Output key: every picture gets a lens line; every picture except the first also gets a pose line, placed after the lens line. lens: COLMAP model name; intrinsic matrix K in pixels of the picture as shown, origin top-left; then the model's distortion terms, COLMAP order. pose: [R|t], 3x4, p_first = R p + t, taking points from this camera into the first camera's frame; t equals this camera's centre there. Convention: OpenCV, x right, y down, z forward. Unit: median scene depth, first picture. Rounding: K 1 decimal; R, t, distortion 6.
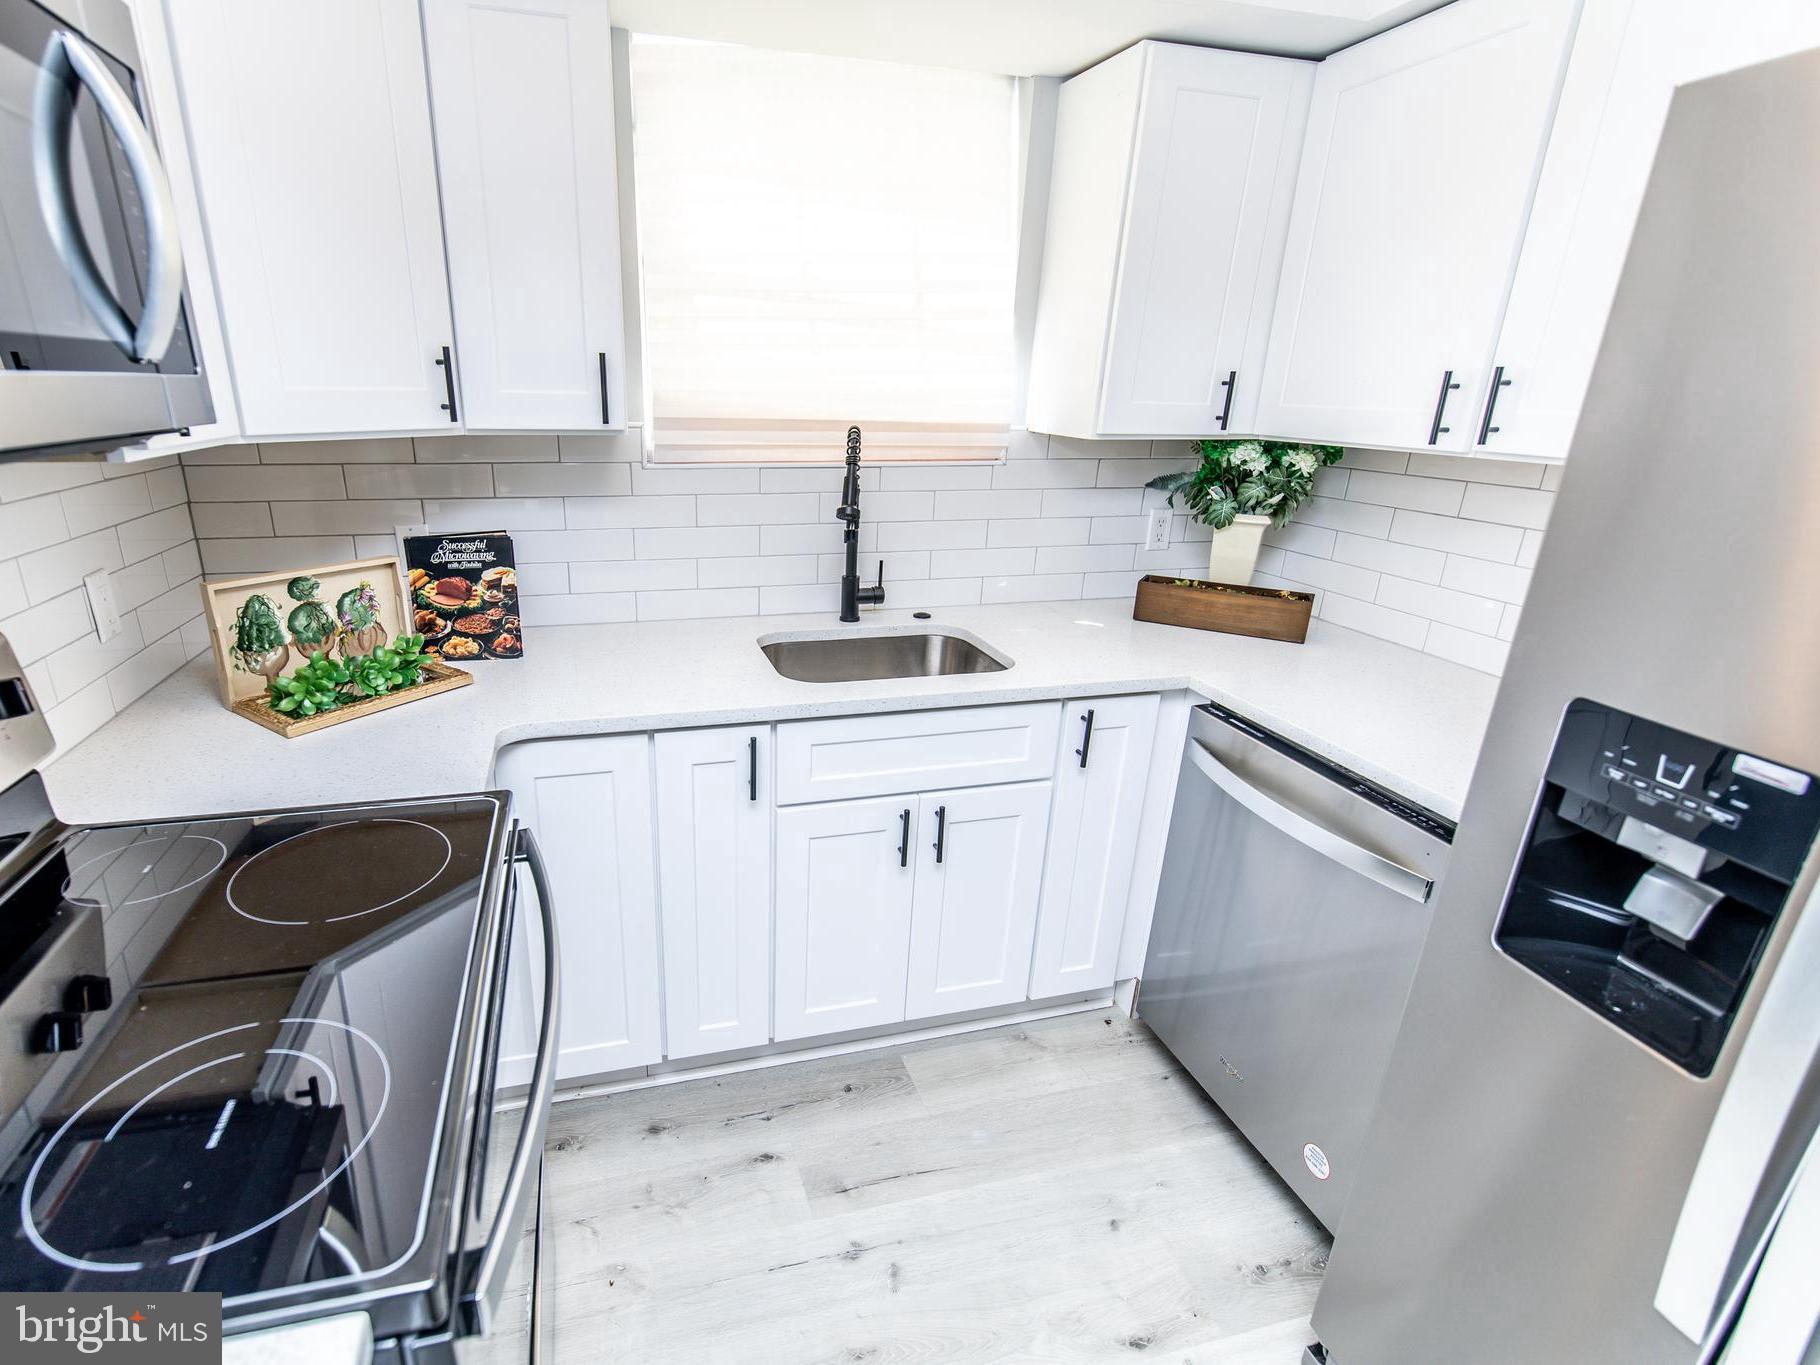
lens RADIAL K [[871.8, 0, 813.1], [0, 871.8, 690.5], [0, 0, 1]] dist [-0.000072, -0.000453]
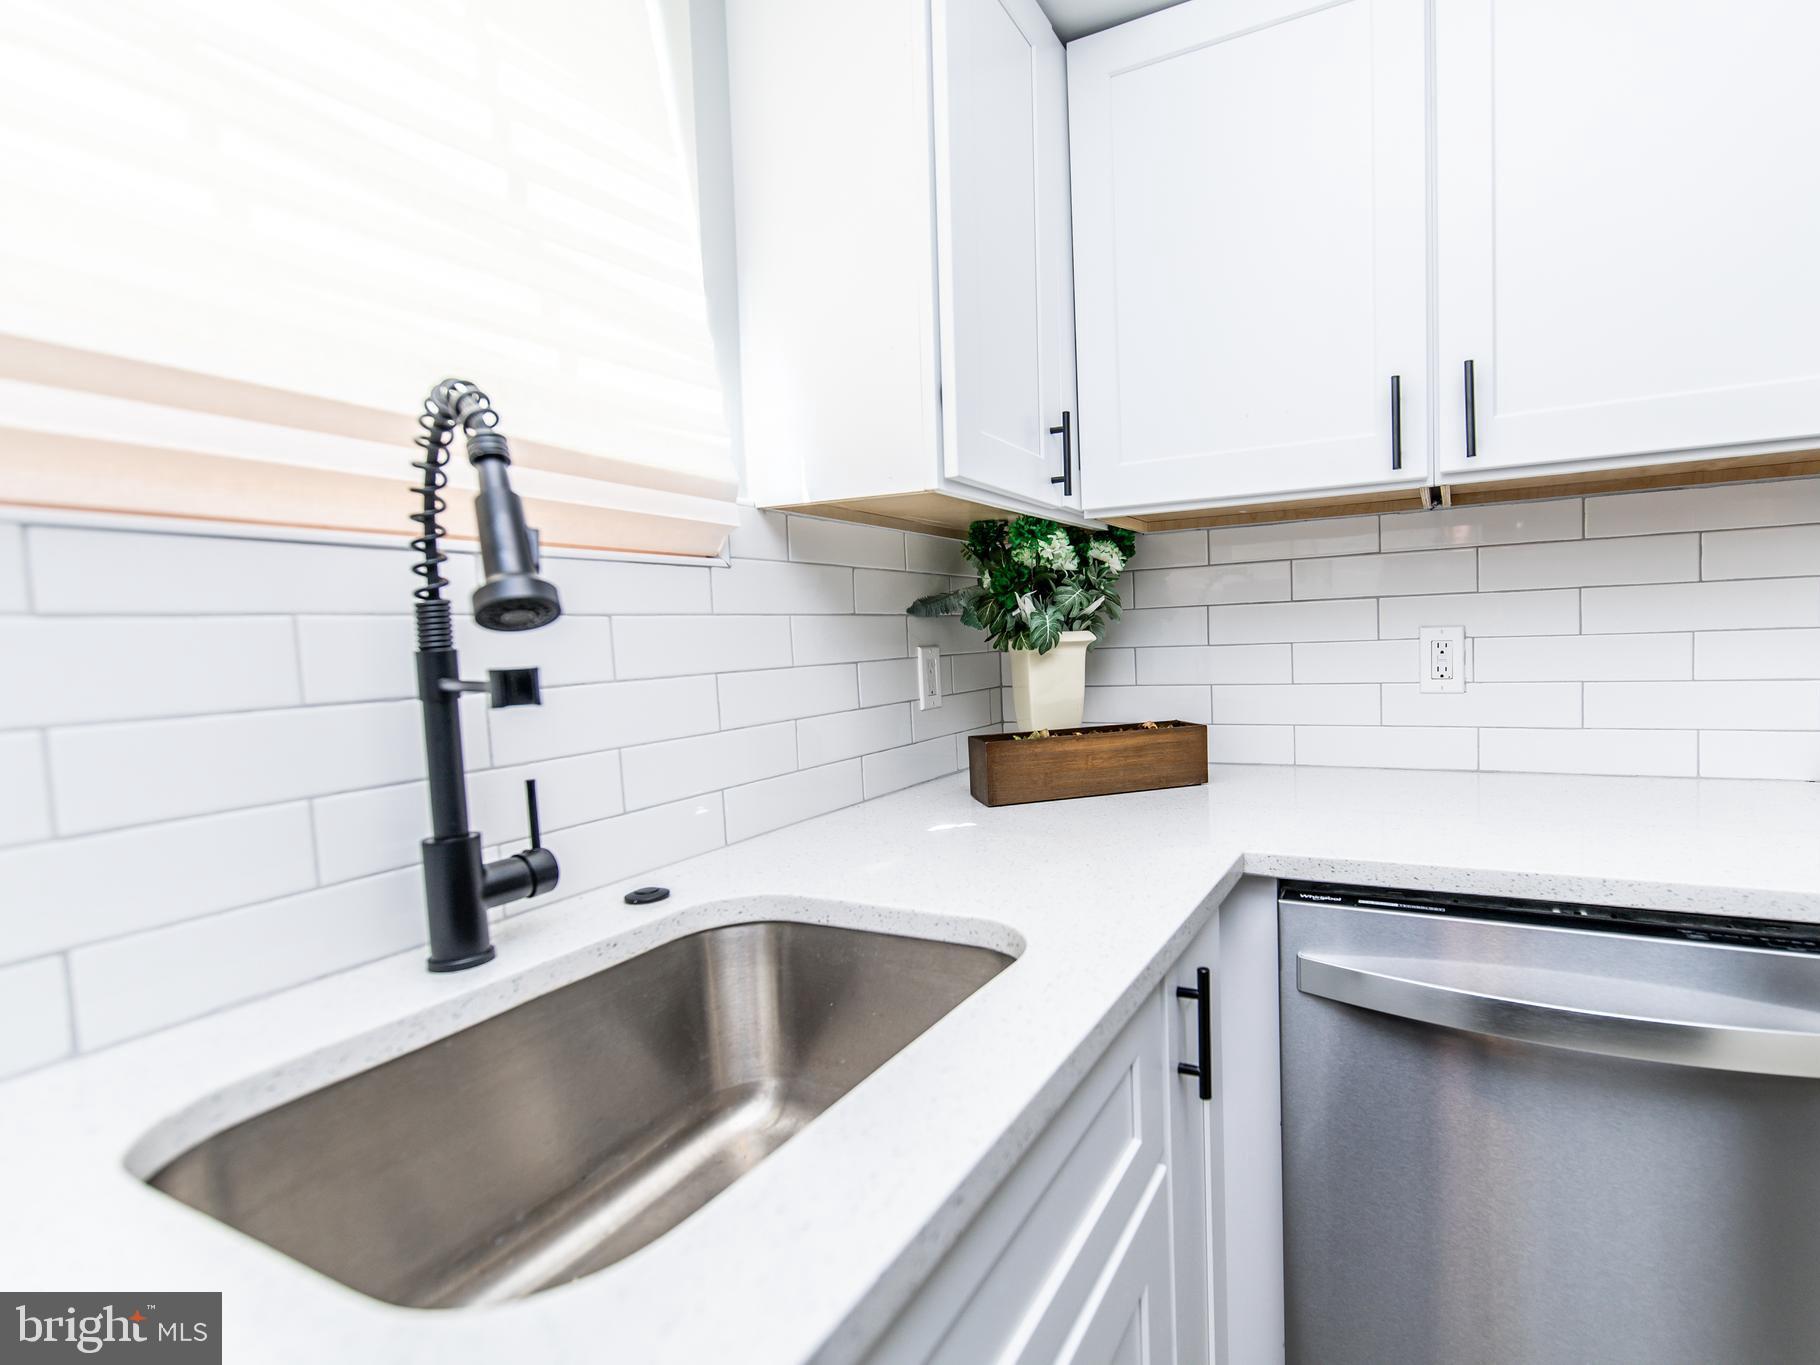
lens RADIAL K [[878.7, 0, 1034.3], [0, 878.7, 688.6], [0, 0, 1]] dist [0.000996, -0.000027]
pose [[0.638442, -0.092983, 0.764033, -0.084554], [0.303007, 0.942877, -0.138451, -0.079266], [-0.707516, 0.319901, 0.630147, 0.698678]]
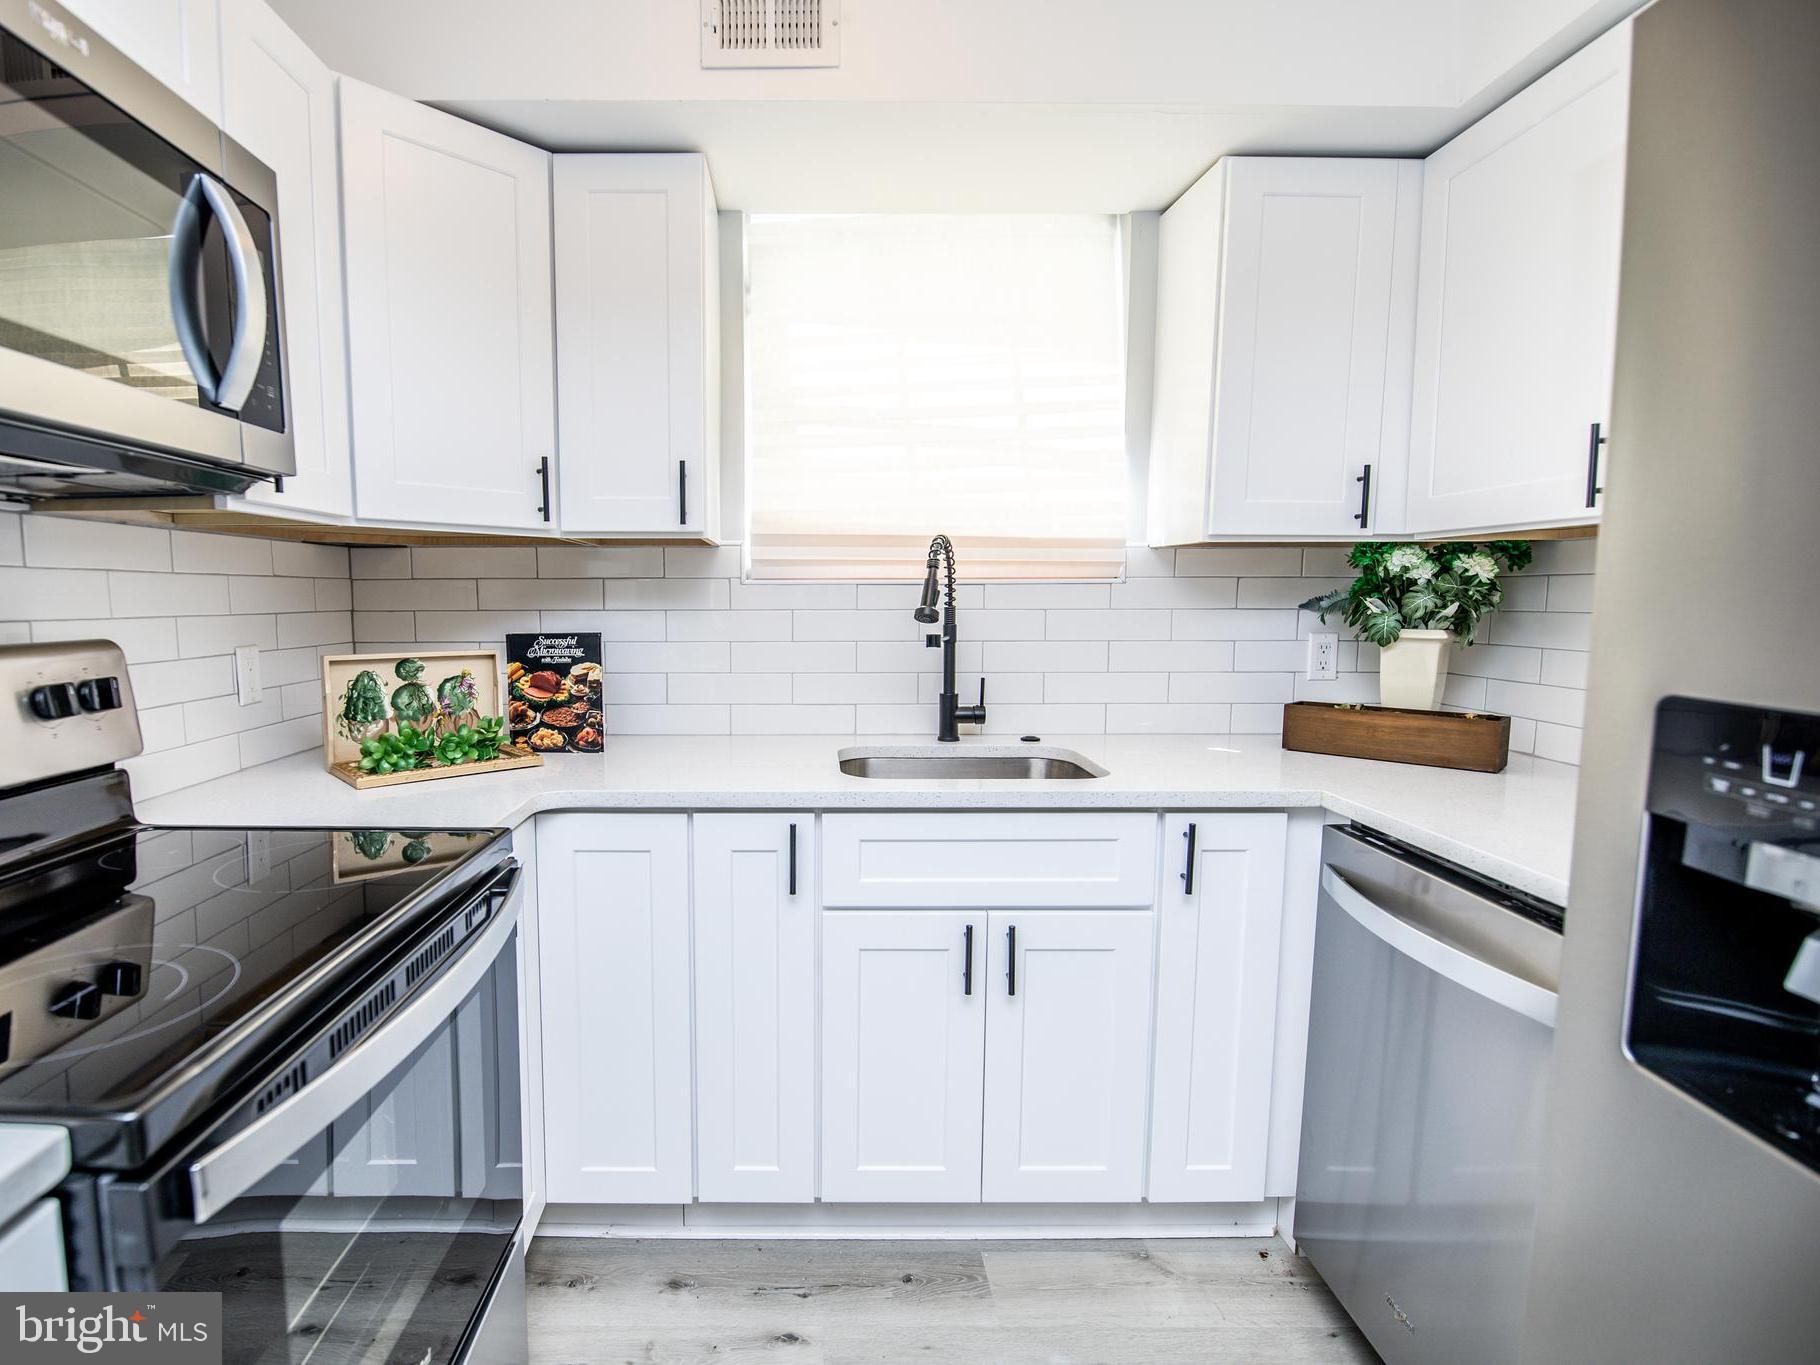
lens RADIAL K [[916.0, 0, 815.4], [0, 916.0, 694.6], [0, 0, 1]] dist [-0.000912, -0.009133]
pose [[0.968950, 0.007577, -0.247141, 0.175563], [-0.064407, 0.972758, -0.222694, 0.120379], [0.238721, 0.231697, 0.943042, 0.028020]]
